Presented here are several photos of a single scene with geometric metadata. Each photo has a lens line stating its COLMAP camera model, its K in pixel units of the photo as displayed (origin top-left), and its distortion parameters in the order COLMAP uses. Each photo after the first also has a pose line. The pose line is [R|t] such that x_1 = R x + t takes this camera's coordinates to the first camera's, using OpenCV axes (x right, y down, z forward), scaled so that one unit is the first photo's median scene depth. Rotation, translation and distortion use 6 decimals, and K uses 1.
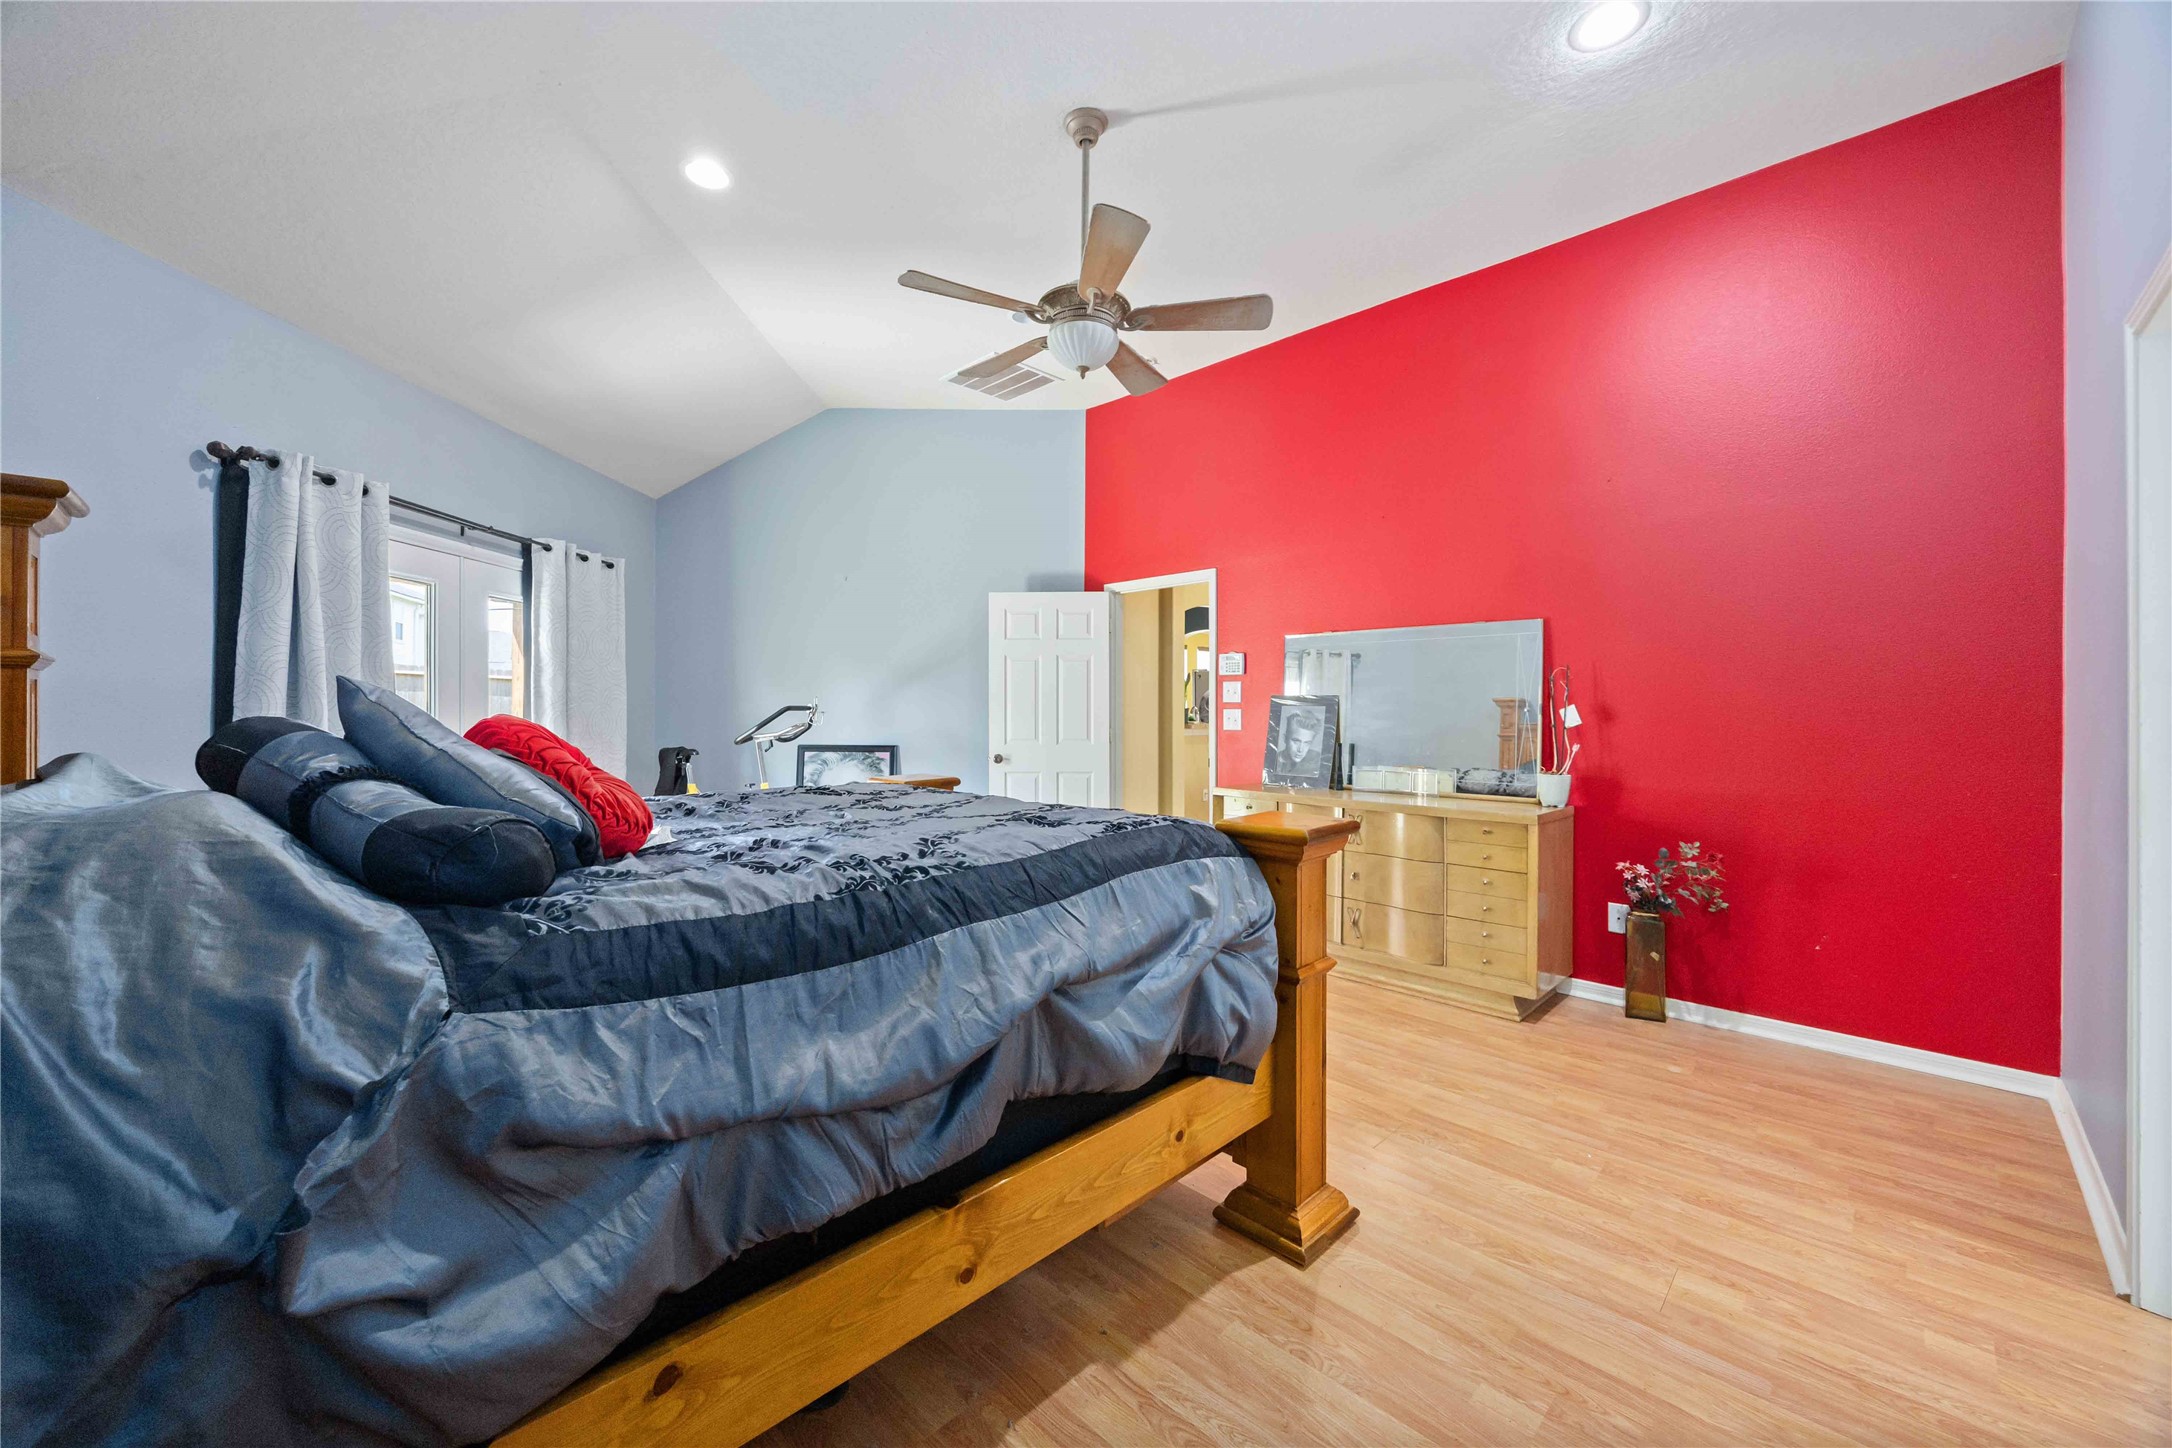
lens RADIAL K [[829.0, 0, 1098.0], [0, 829.0, 715.9], [0, 0, 1]] dist [-0.002061, 0.000193]
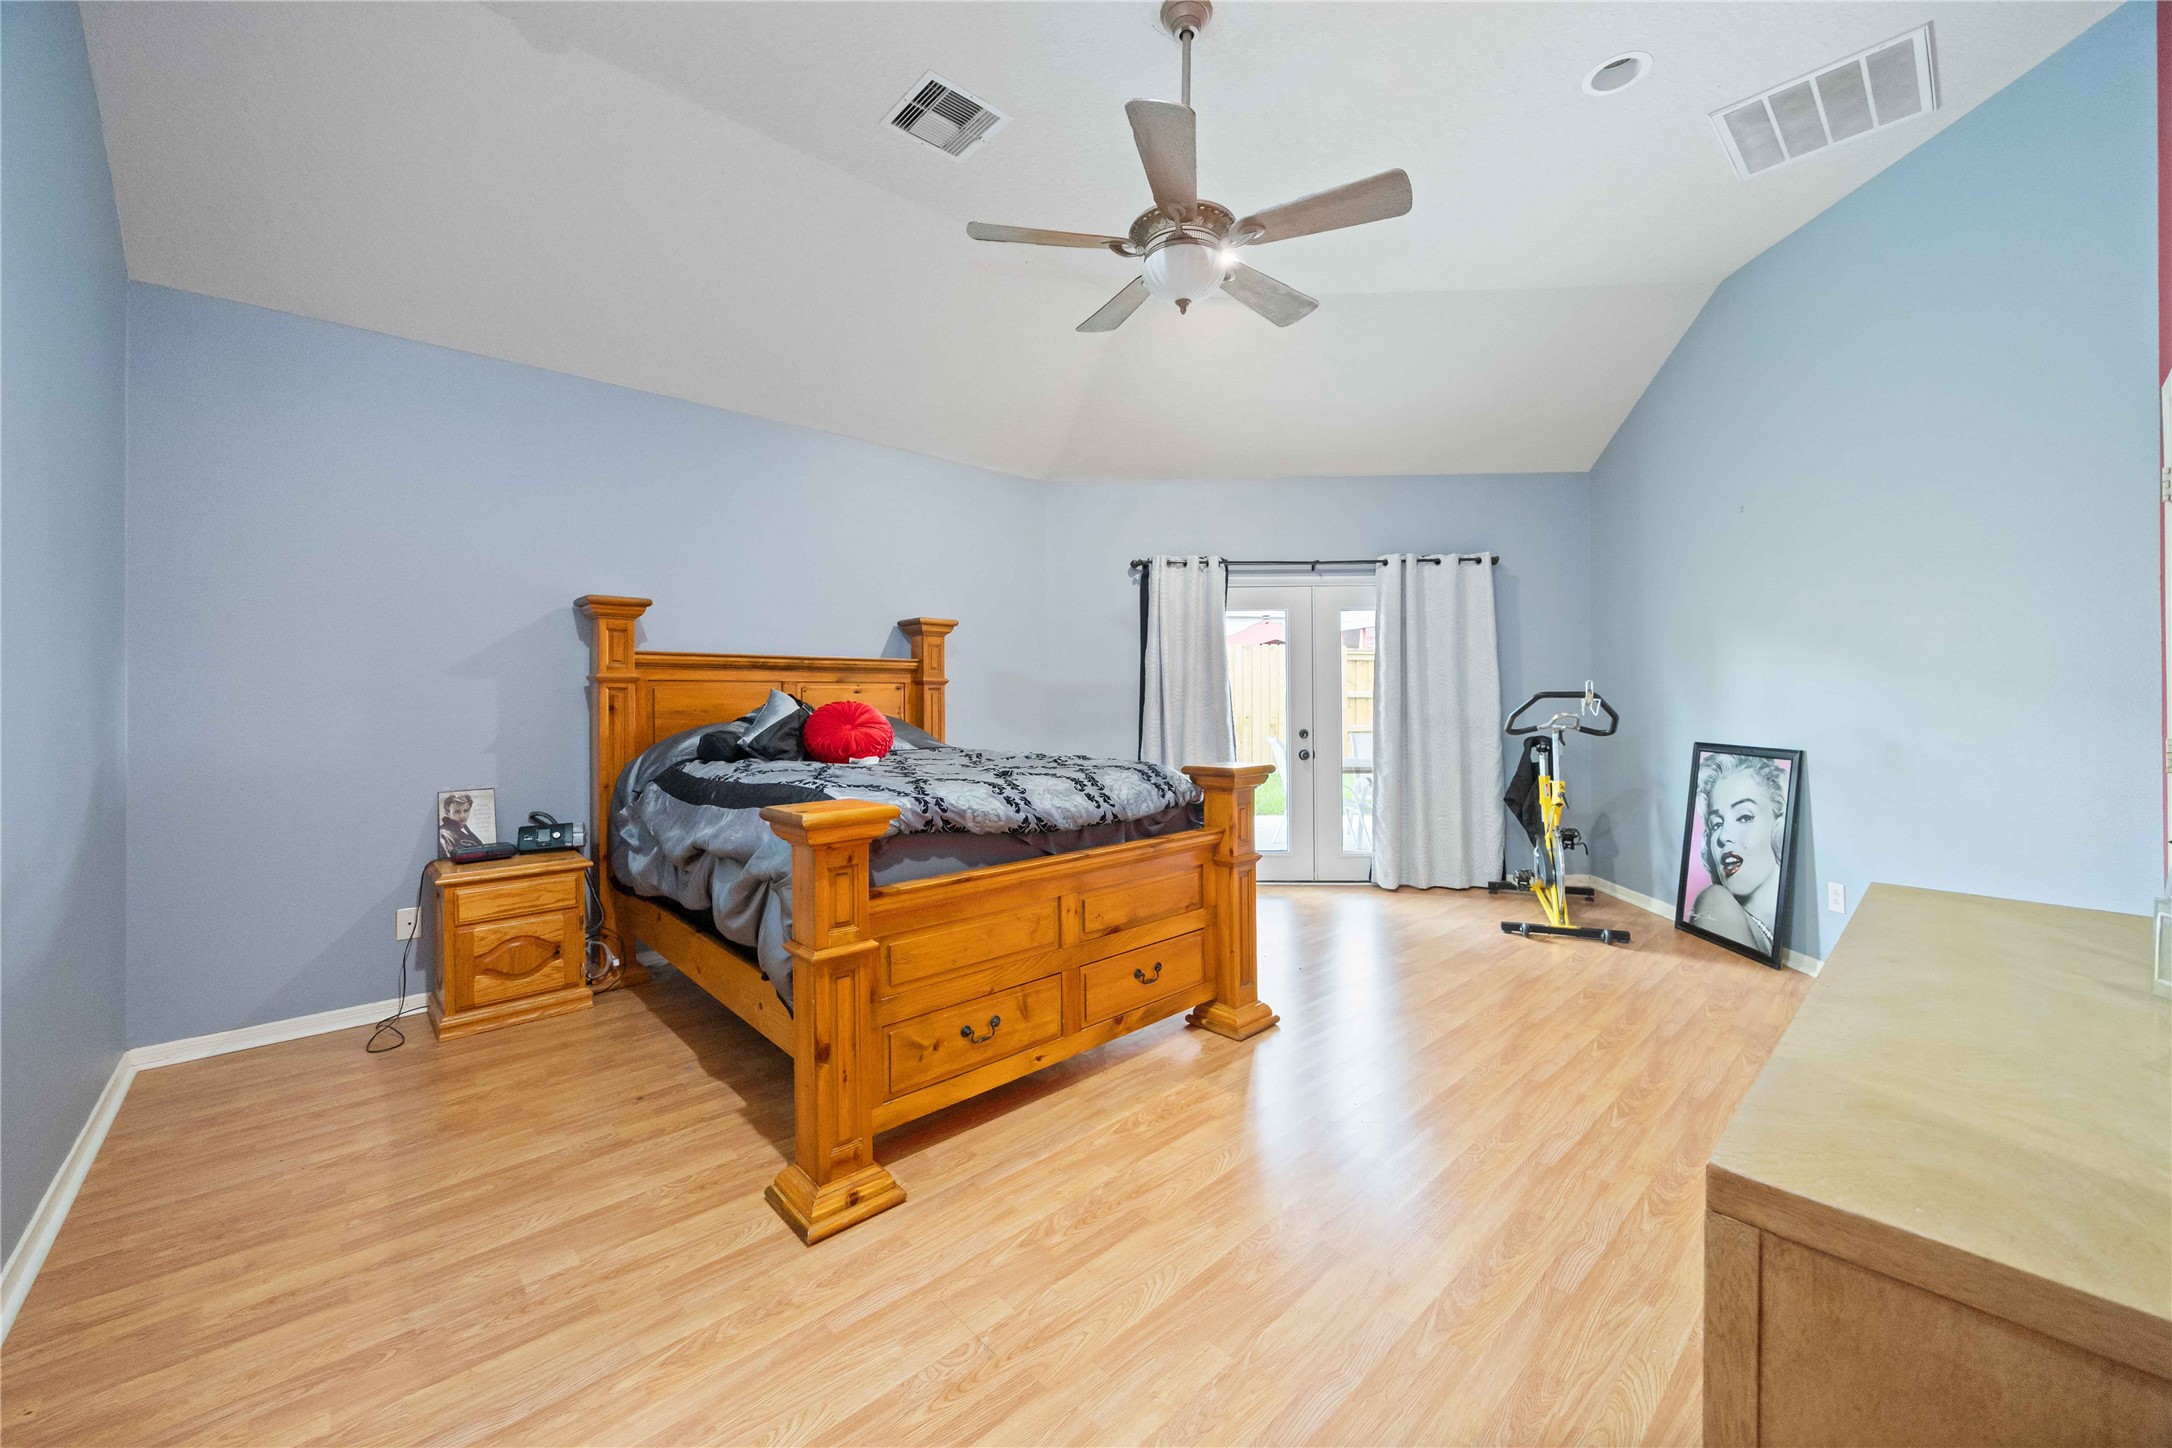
lens RADIAL K [[829.0, 0, 1084.5], [0, 829.0, 725.4], [0, 0, 1]] dist [-0.002061, 0.000193]
pose [[-0.052428, 0.030372, -0.998163, 0.743541], [-0.000700, 0.999536, 0.030451, -0.005530], [0.998624, 0.002296, -0.052383, 0.831939]]
